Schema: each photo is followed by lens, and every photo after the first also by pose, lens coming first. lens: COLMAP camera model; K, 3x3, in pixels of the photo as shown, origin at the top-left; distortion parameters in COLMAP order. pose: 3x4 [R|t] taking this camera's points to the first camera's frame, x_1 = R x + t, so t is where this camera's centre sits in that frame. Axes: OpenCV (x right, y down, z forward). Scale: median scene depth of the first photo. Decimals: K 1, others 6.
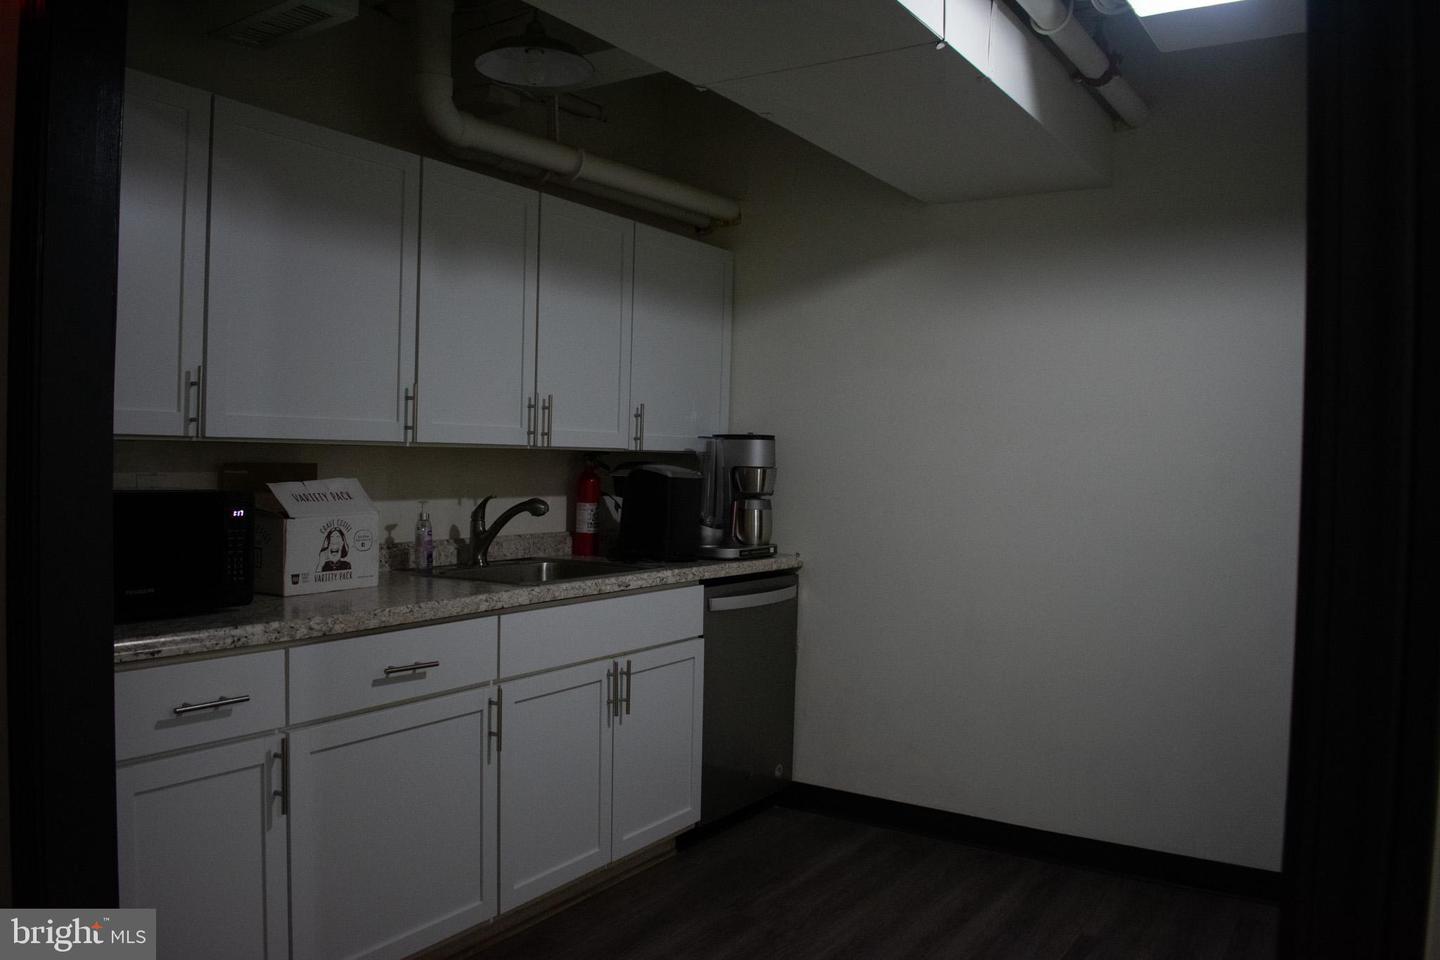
lens RADIAL K [[1123.9, 0, 720.0], [0, 1123.9, 480.0], [0, 0, 1]] dist [-0.091908, 0.014245]
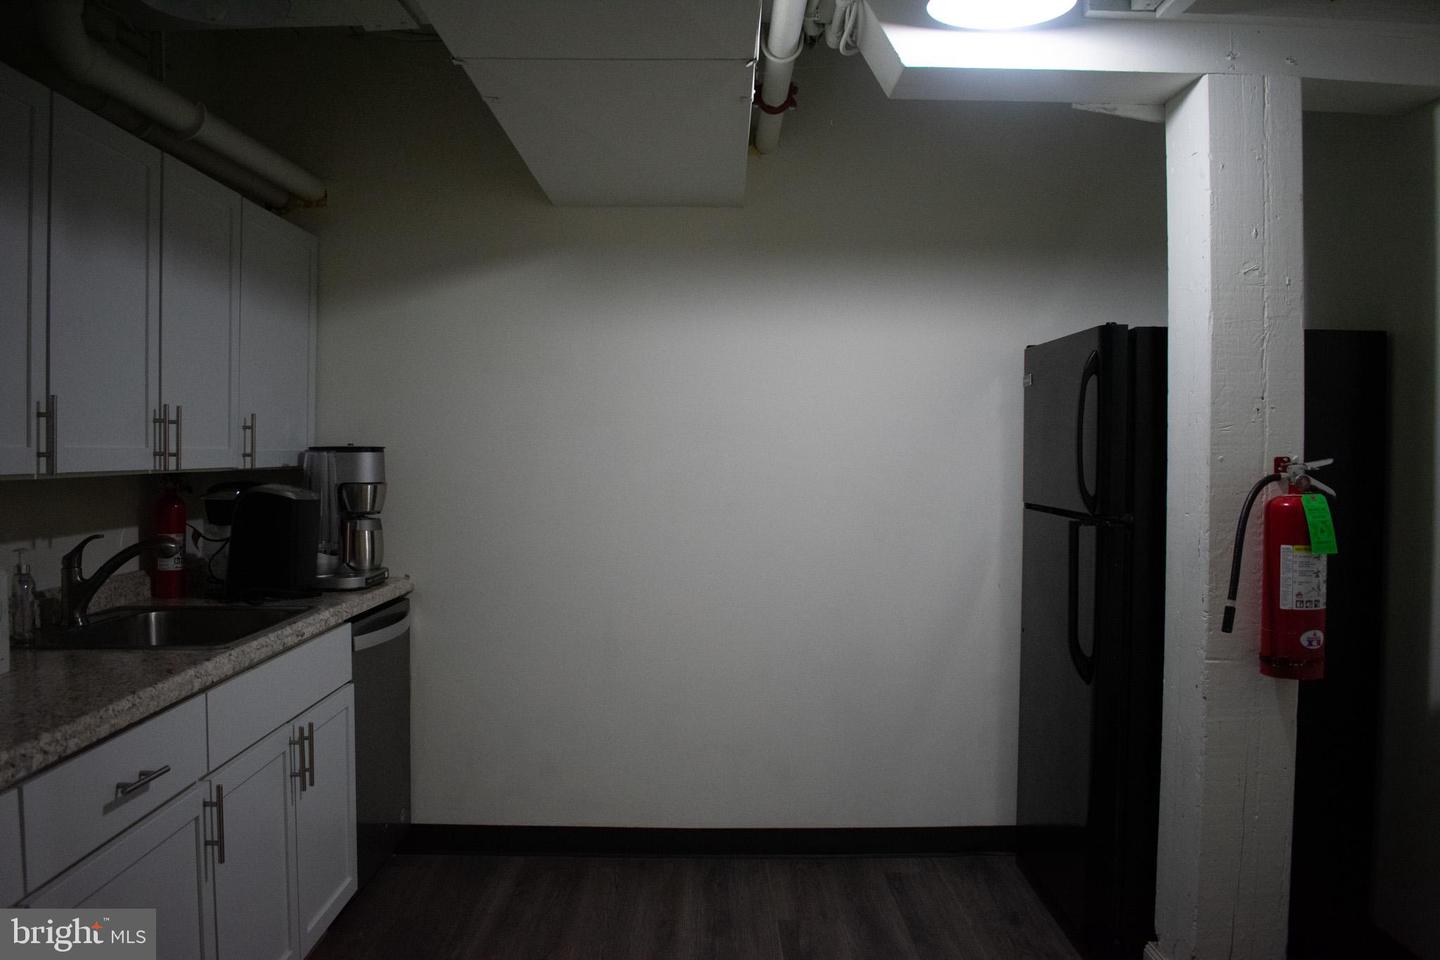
lens RADIAL K [[1123.9, 0, 720.0], [0, 1123.9, 480.0], [0, 0, 1]] dist [-0.091908, 0.014245]
pose [[0.830181, -0.031407, 0.556608, -0.244164], [0.024342, 0.999502, 0.020092, -0.026584], [-0.556962, -0.003131, 0.830532, 0.119240]]
